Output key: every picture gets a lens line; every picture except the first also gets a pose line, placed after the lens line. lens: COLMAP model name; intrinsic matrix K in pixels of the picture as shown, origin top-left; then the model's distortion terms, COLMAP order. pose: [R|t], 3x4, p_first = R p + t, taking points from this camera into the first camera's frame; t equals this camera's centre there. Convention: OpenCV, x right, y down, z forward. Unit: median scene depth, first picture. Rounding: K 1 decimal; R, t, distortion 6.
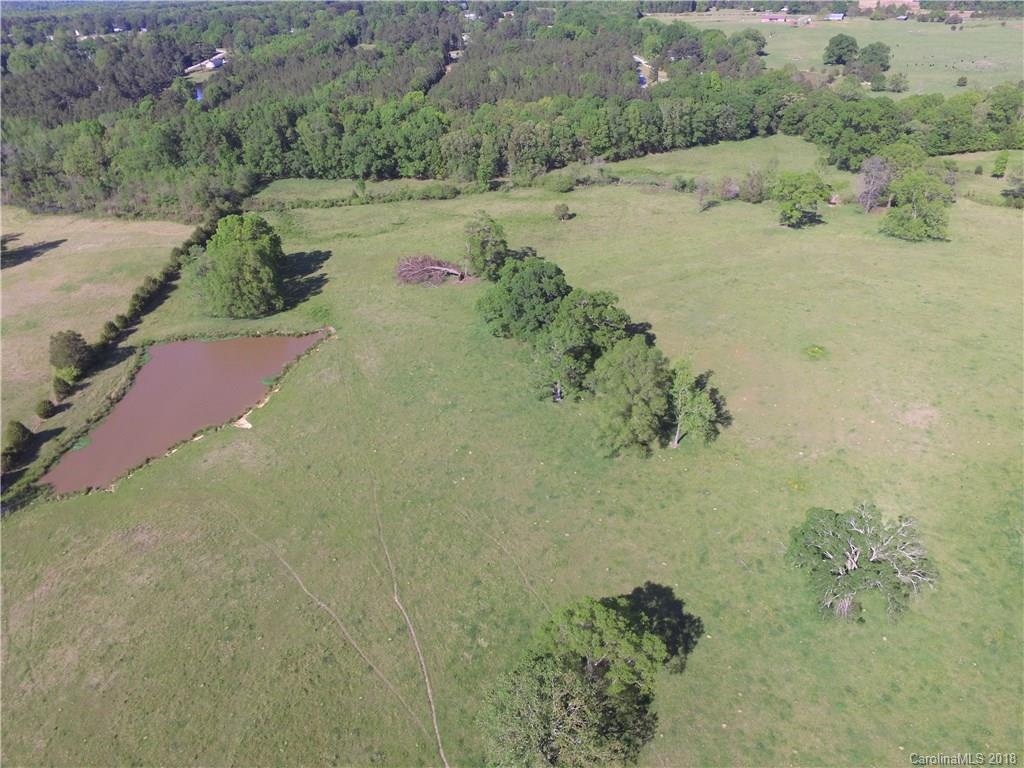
lens RADIAL K [[696.4, 0, 517.4], [0, 696.4, 388.6], [0, 0, 1]] dist [-0.117915, 0.084778]
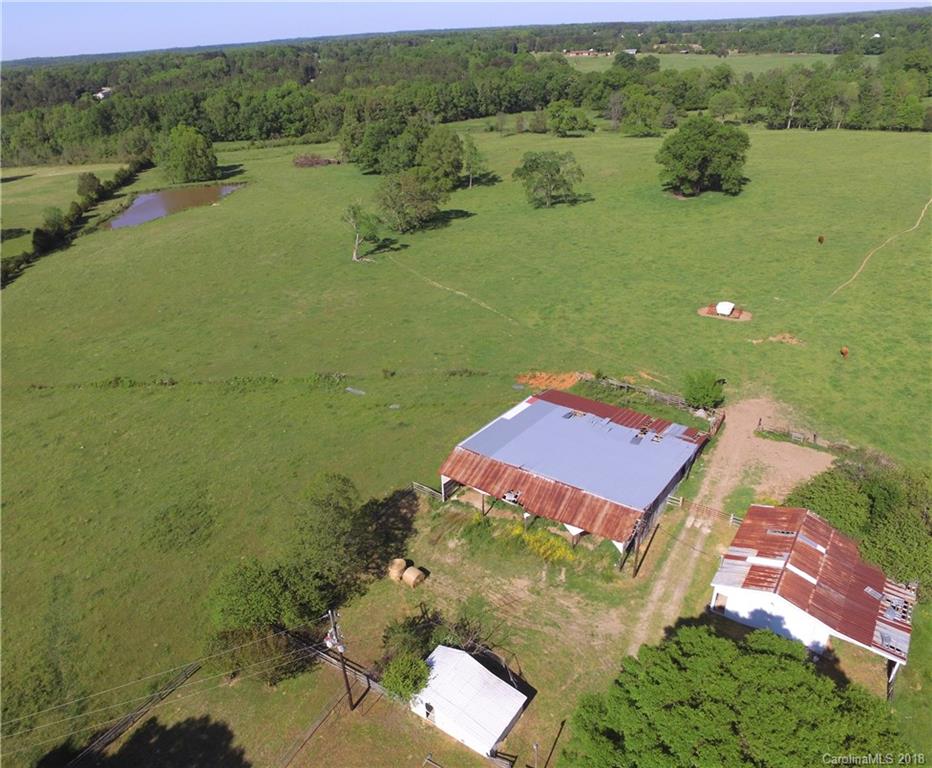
lens RADIAL K [[694.7, 0, 422.3], [0, 694.7, 386.3], [0, 0, 1]] dist [-0.118599, 0.086155]
pose [[0.996601, -0.044766, 0.069152, -0.016238], [0.050720, 0.994927, -0.086882, 0.302395], [-0.064911, 0.090094, 0.993816, -0.288988]]
